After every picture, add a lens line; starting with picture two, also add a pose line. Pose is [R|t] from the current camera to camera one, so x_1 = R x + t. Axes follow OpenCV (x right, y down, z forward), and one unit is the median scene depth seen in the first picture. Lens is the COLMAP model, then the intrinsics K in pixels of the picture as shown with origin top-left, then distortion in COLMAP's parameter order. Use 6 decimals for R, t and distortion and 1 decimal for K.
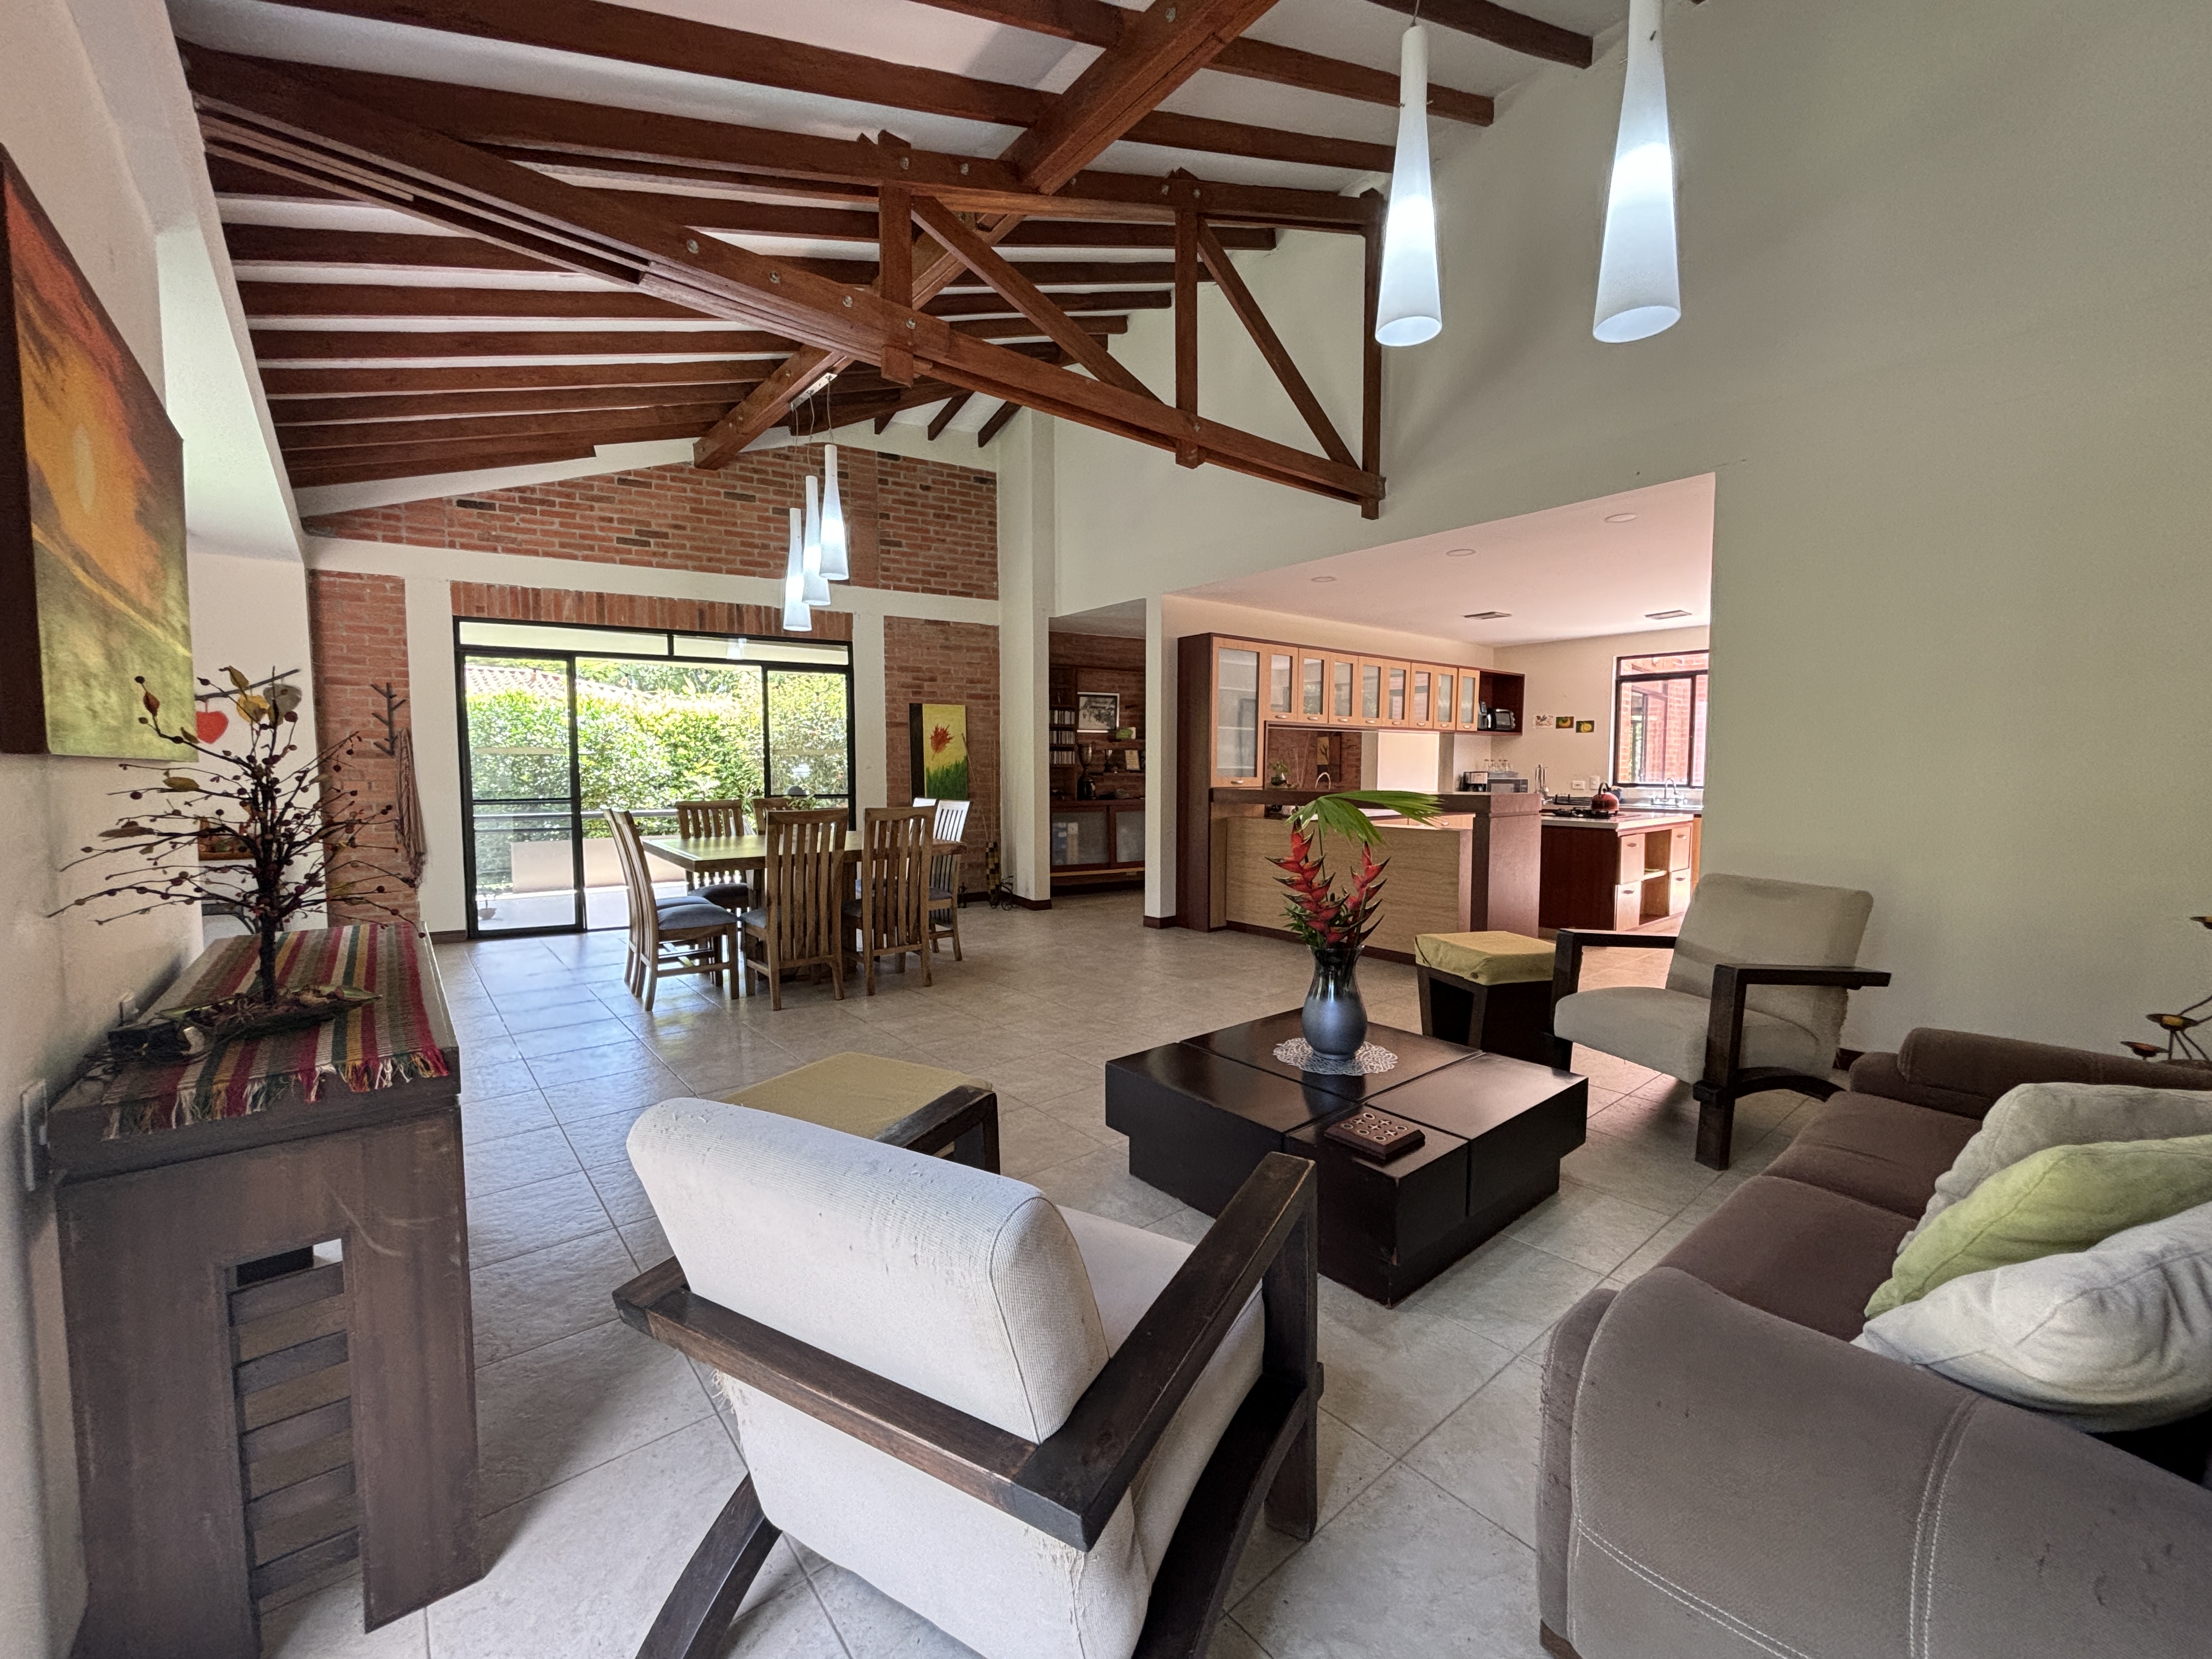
lens RADIAL K [[895.8, 0, 1106.0], [0, 895.8, 829.5], [0, 0, 1]] dist [0.008434, -0.000747]
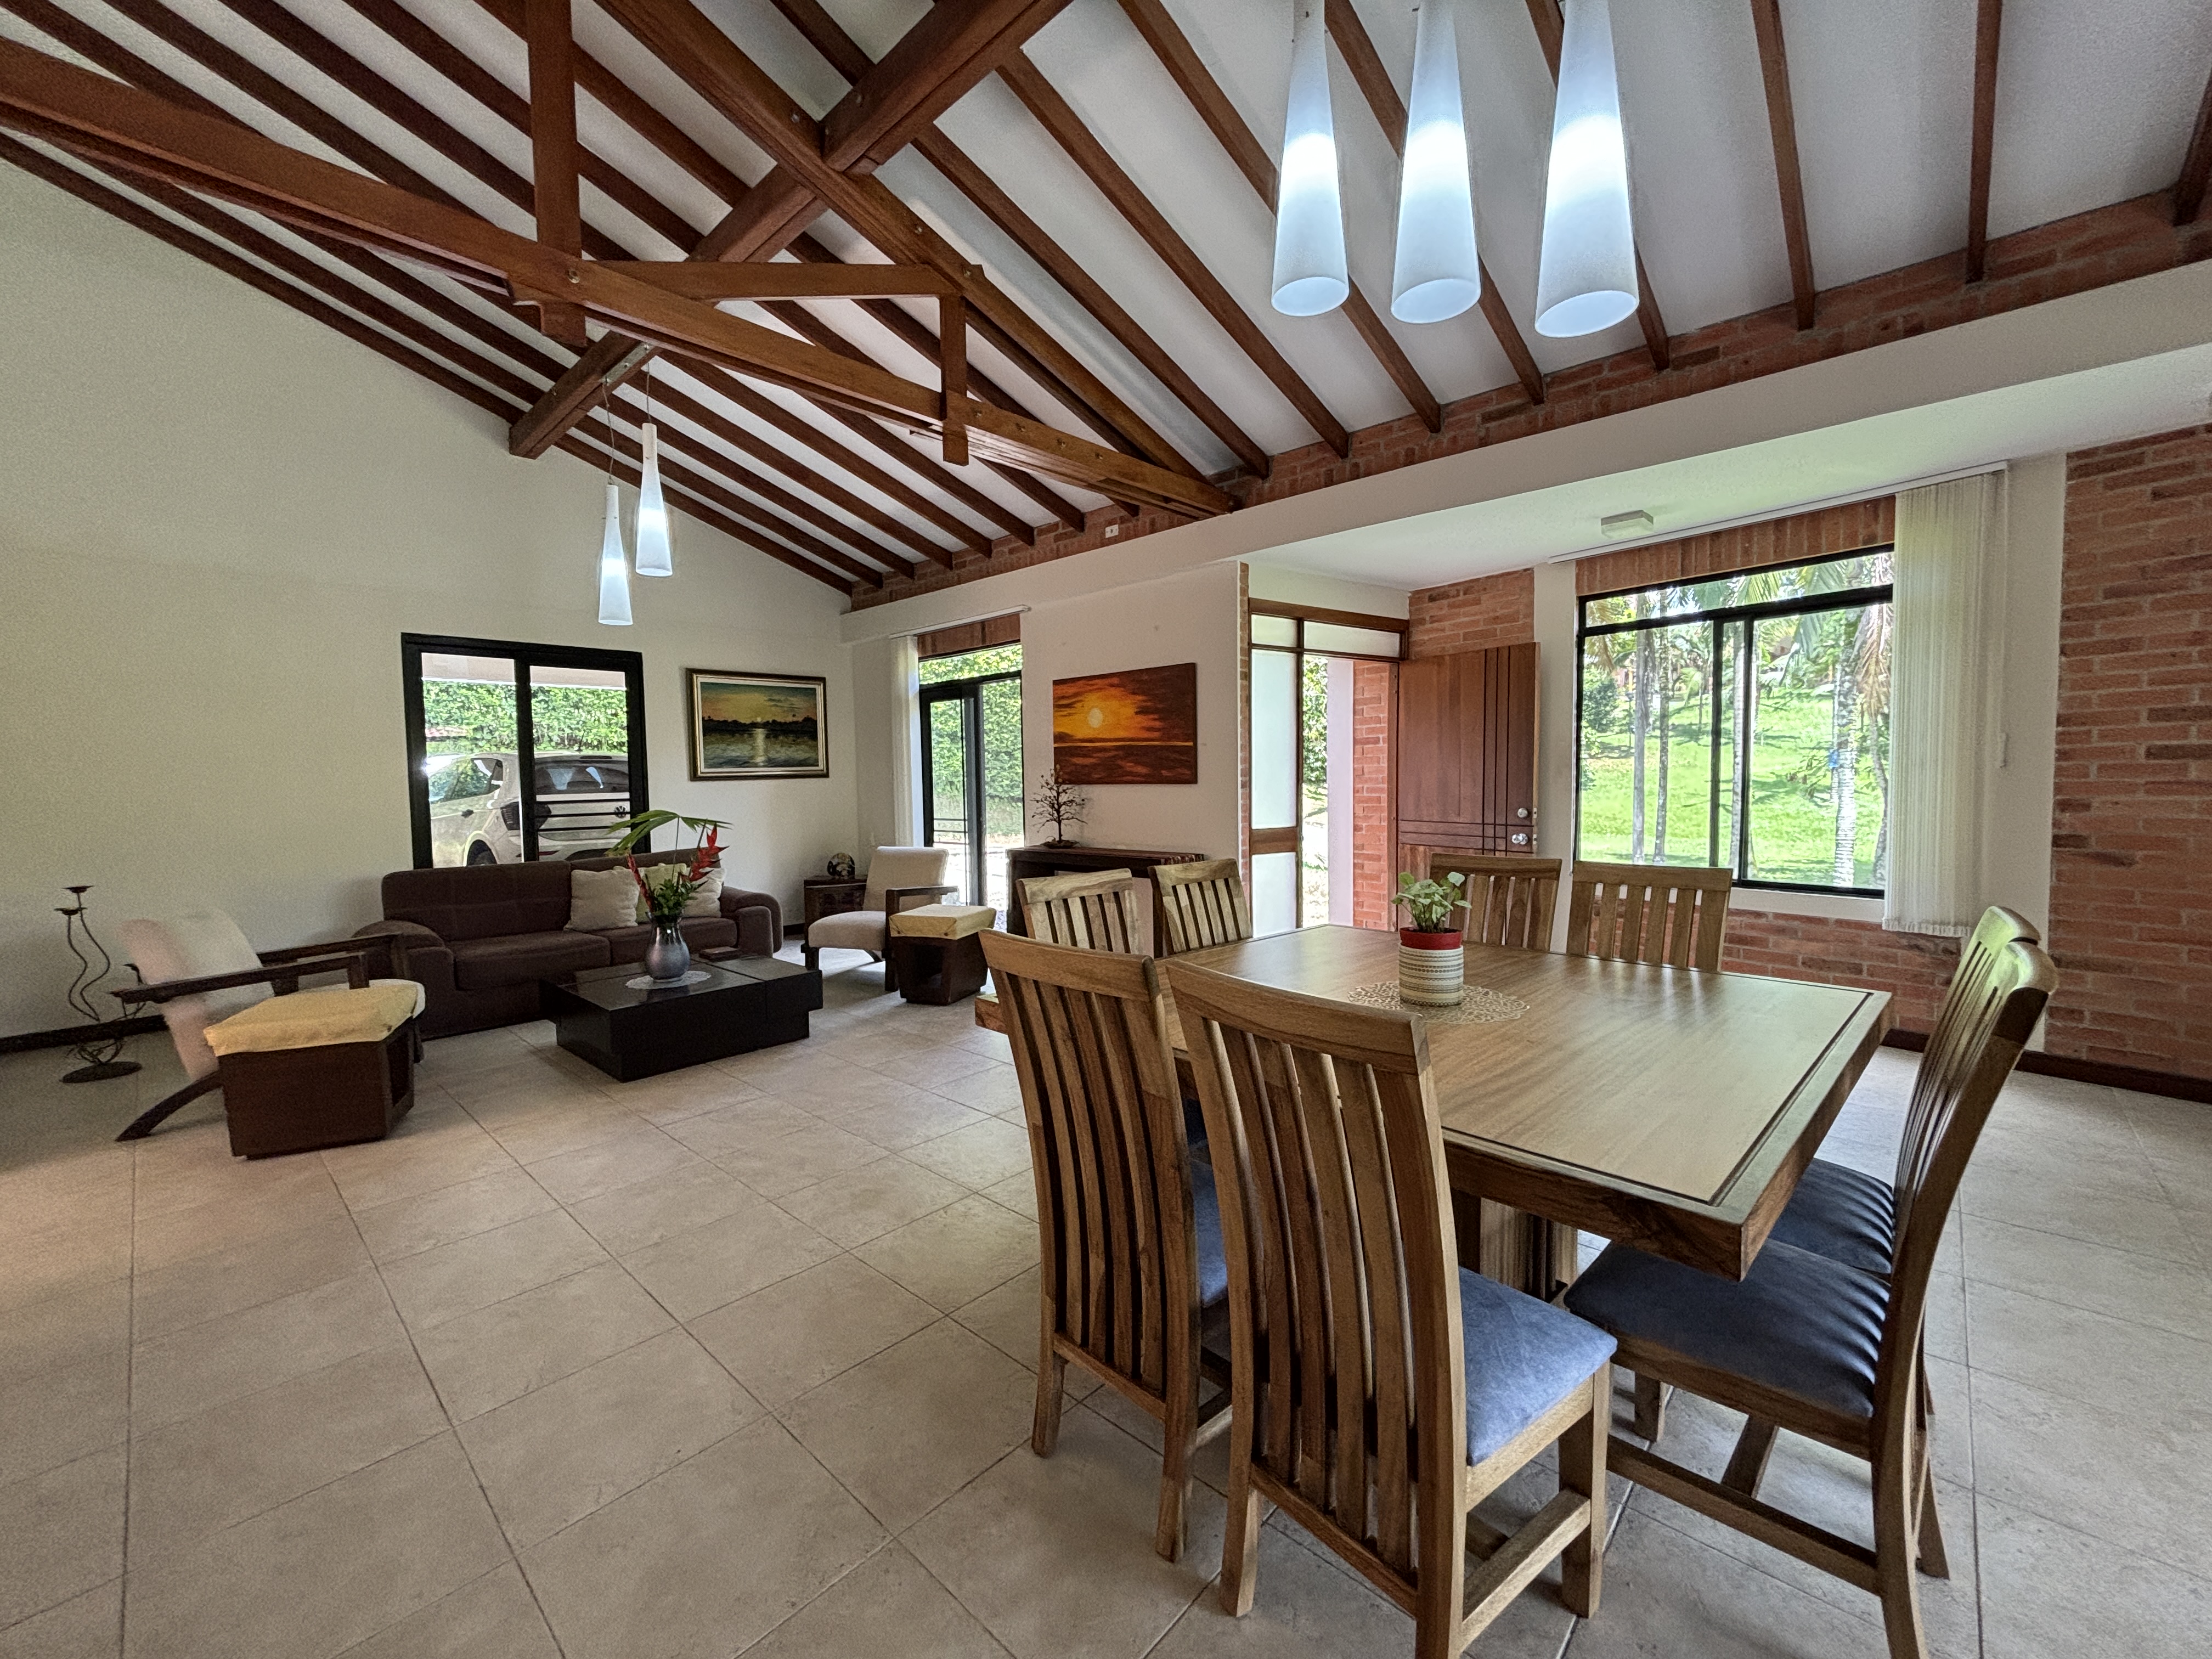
lens RADIAL K [[877.9, 0, 1109.1], [0, 877.9, 832.7], [0, 0, 1]] dist [0.007131, -0.000138]
pose [[-0.989170, 0.029032, -0.143872, -0.118904], [0.010391, 0.991634, 0.128659, -0.078615], [0.146404, 0.125771, -0.981197, 1.016502]]
